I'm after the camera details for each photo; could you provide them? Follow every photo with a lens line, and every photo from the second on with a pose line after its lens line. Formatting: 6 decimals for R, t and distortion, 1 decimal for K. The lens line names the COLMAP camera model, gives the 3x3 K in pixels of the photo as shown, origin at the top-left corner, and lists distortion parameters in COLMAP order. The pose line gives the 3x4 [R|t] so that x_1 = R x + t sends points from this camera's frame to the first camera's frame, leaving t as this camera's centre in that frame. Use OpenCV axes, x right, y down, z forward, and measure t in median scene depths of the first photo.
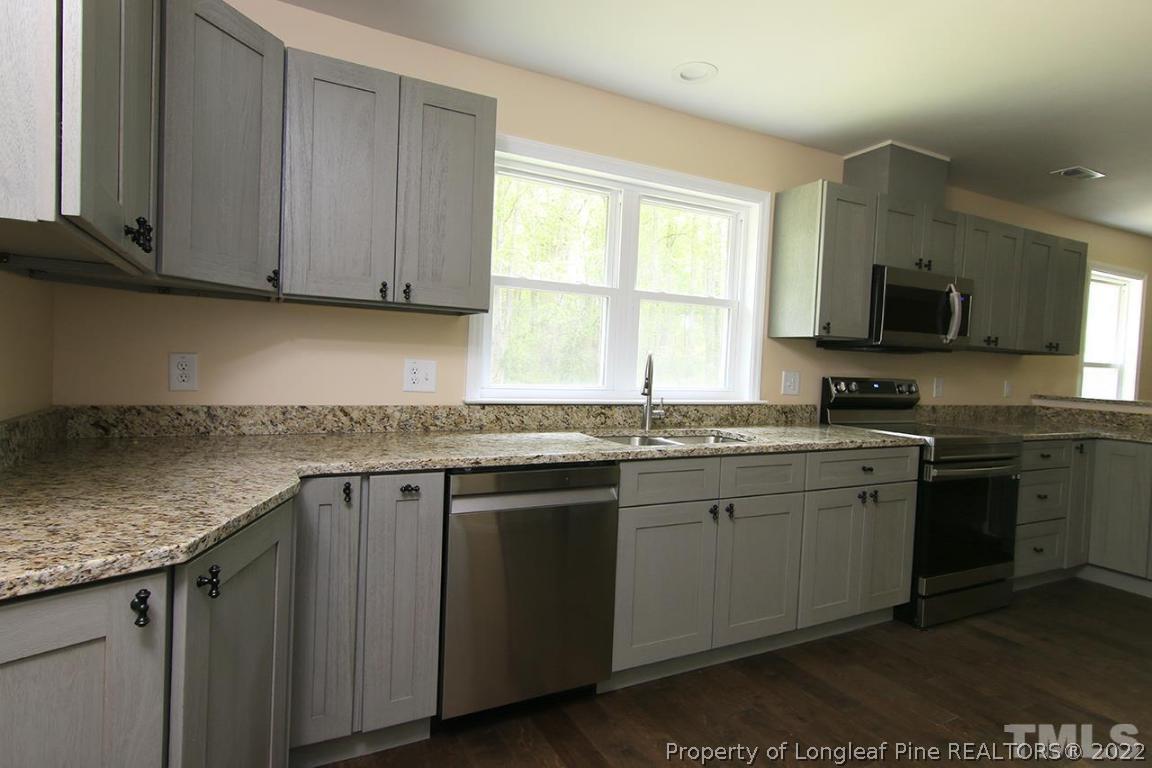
lens RADIAL K [[662.8, 0, 577.0], [0, 662.8, 377.0], [0, 0, 1]] dist [0.024568, -0.000909]
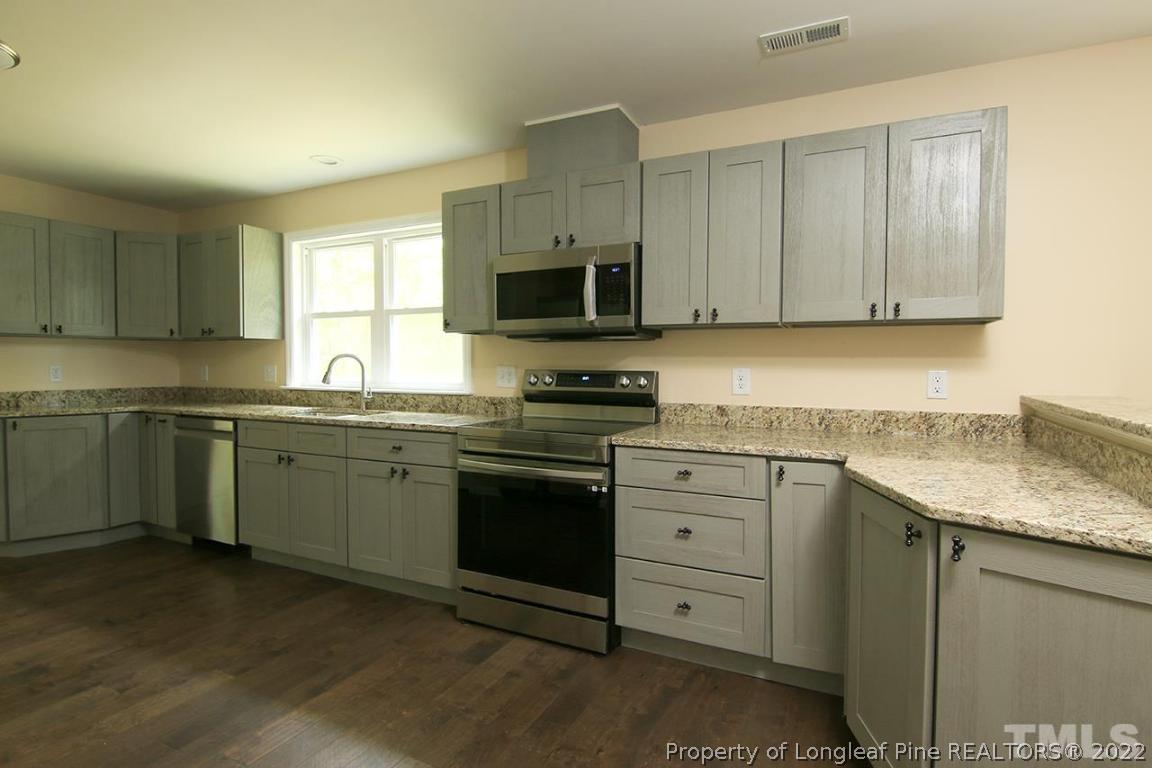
lens RADIAL K [[600.8, 0, 570.2], [0, 600.8, 385.5], [0, 0, 1]] dist [0.010072, -0.005772]
pose [[0.550182, -0.010026, -0.834985, 1.285425], [-0.008954, 0.999800, -0.017905, 0.042898], [0.834997, 0.017327, 0.549981, 0.609899]]
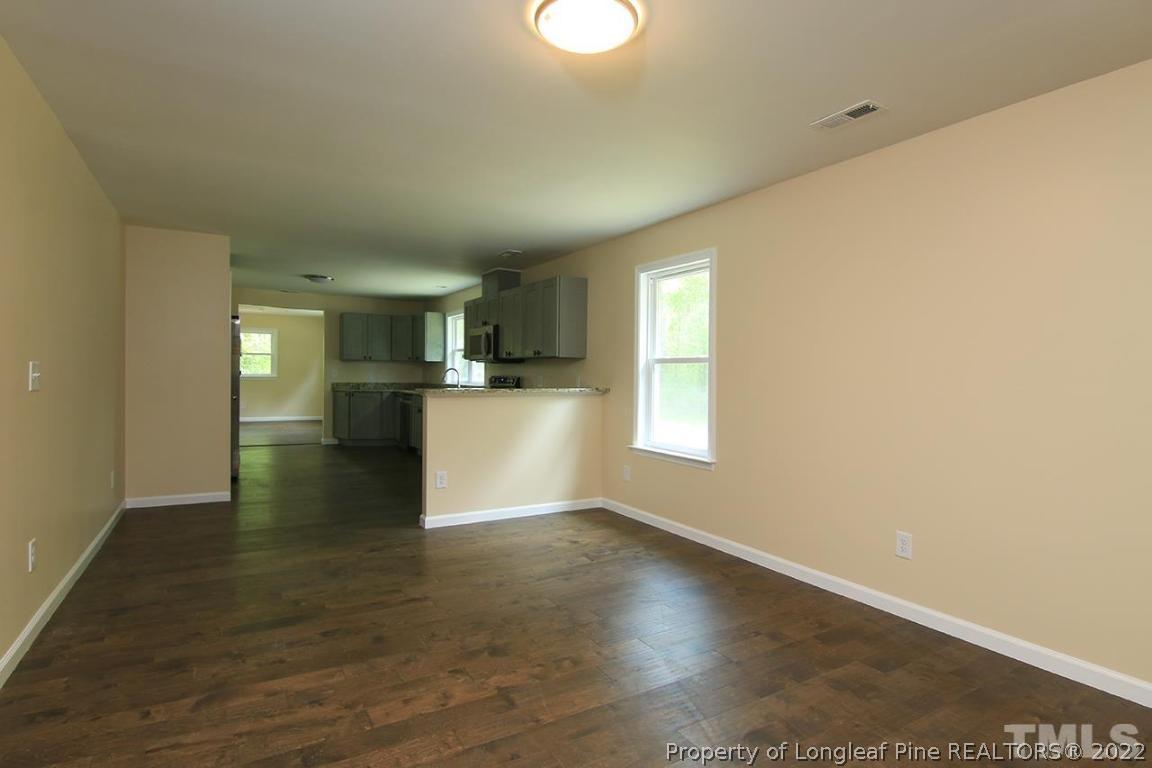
lens RADIAL K [[600.8, 0, 579.6], [0, 600.8, 375.8], [0, 0, 1]] dist [0.010072, -0.005772]
pose [[0.019091, -0.042049, -0.998933, 2.663449], [-0.055662, 0.997521, -0.043054, 0.077960], [0.998267, 0.056425, 0.016703, 1.374320]]
